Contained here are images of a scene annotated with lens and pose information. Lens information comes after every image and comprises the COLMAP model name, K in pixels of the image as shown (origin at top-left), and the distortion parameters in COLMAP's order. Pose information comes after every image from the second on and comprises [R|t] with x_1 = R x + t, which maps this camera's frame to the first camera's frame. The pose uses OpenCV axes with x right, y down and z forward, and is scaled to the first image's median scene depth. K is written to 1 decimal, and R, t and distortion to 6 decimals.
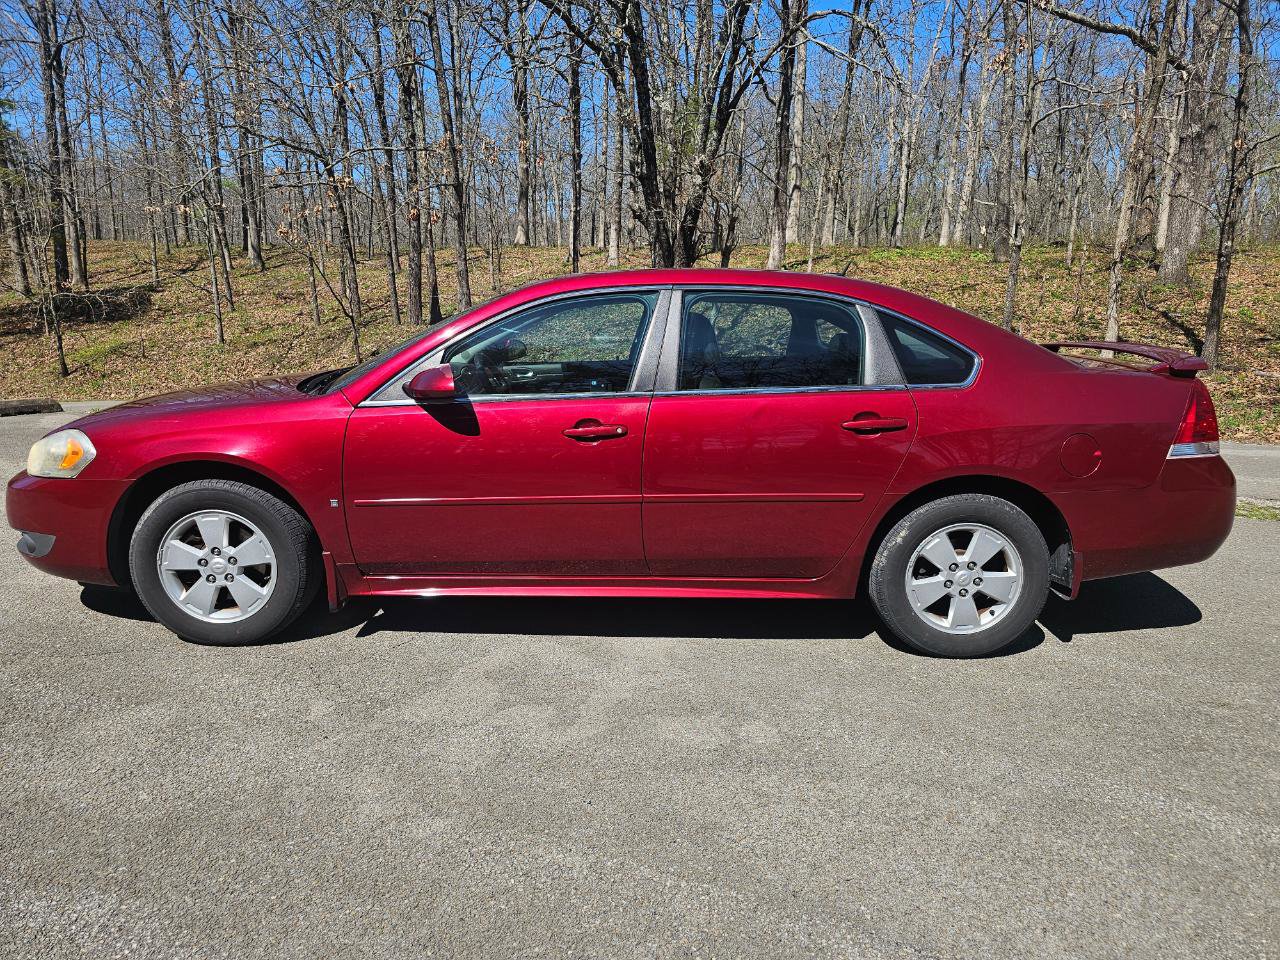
lens RADIAL K [[858.3, 0, 633.9], [0, 858.3, 481.5], [0, 0, 1]] dist [0.033921, -0.027530]
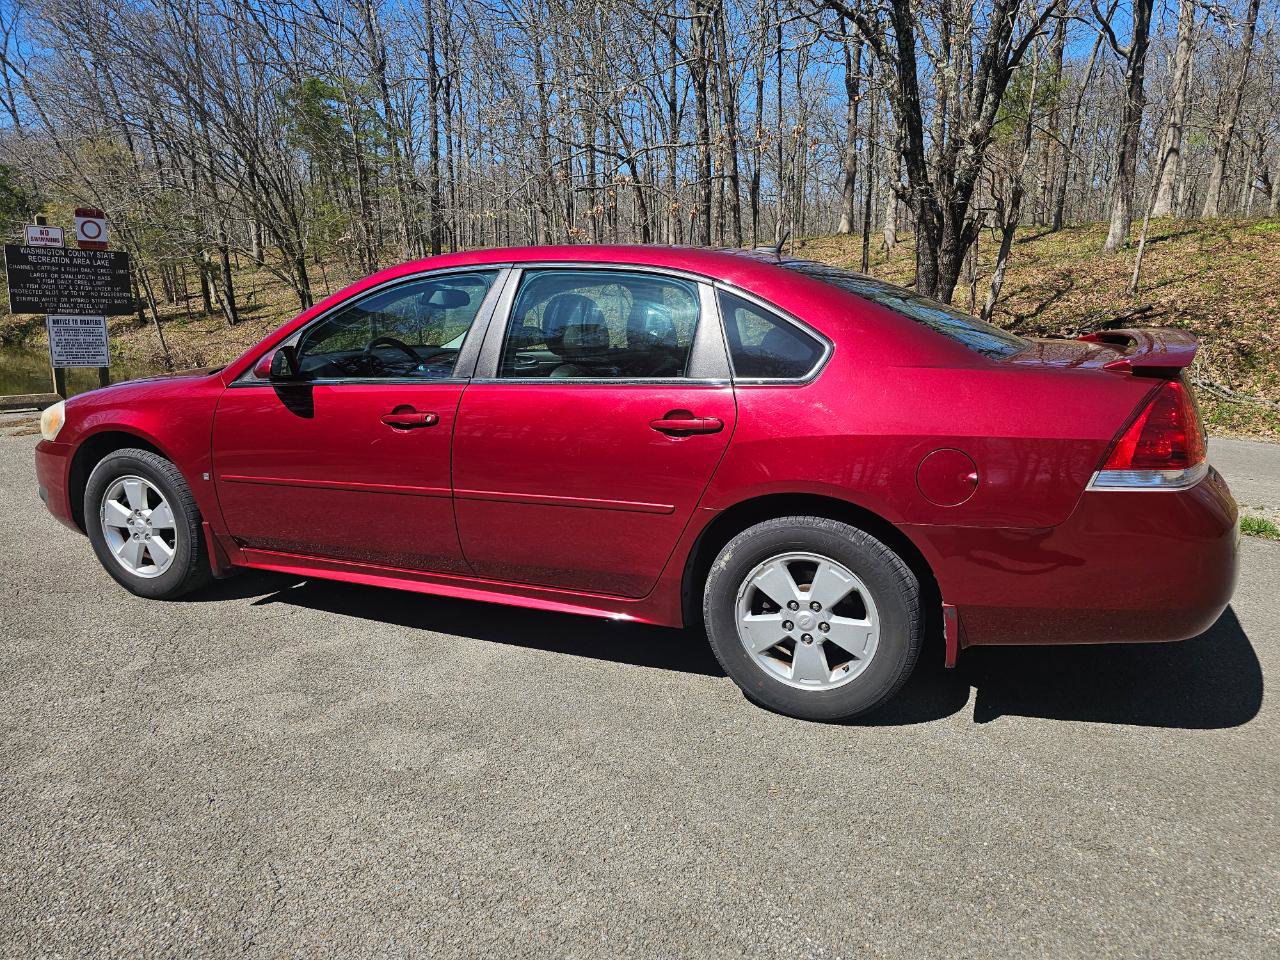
lens RADIAL K [[858.3, 0, 633.9], [0, 858.3, 481.5], [0, 0, 1]] dist [0.033921, -0.027530]
pose [[0.925222, 0.066224, -0.373602, 0.522519], [-0.063103, 0.997795, 0.020594, -0.023341], [0.374142, 0.004522, 0.927360, 0.197089]]
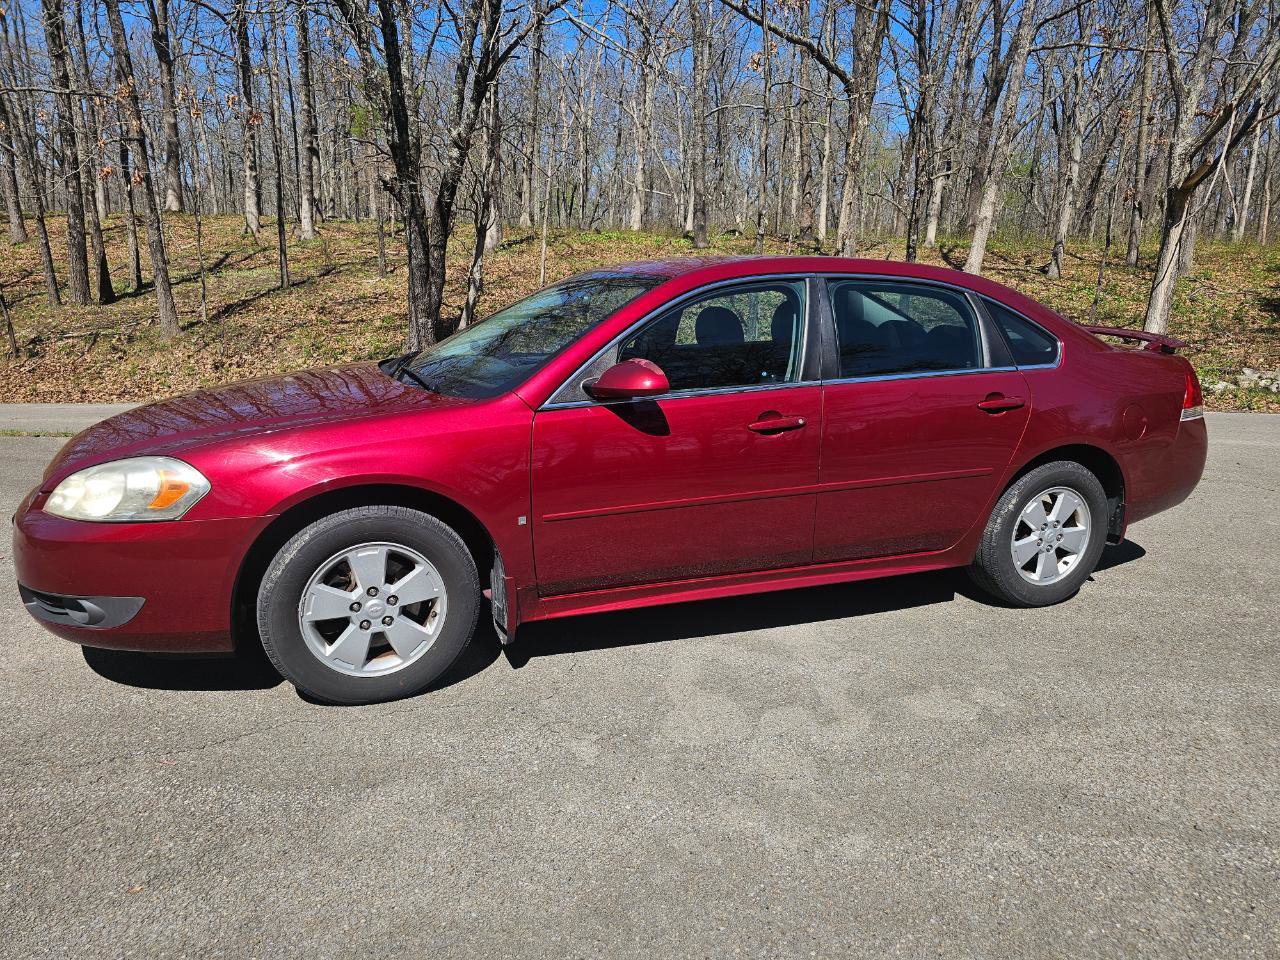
lens RADIAL K [[846.8, 0, 636.6], [0, 846.8, 498.2], [0, 0, 1]] dist [0.046052, -0.054459]
pose [[0.929573, -0.082549, 0.359276, -0.527406], [0.066471, 0.996165, 0.056899, -0.037818], [-0.362595, -0.029010, 0.931495, 0.146533]]
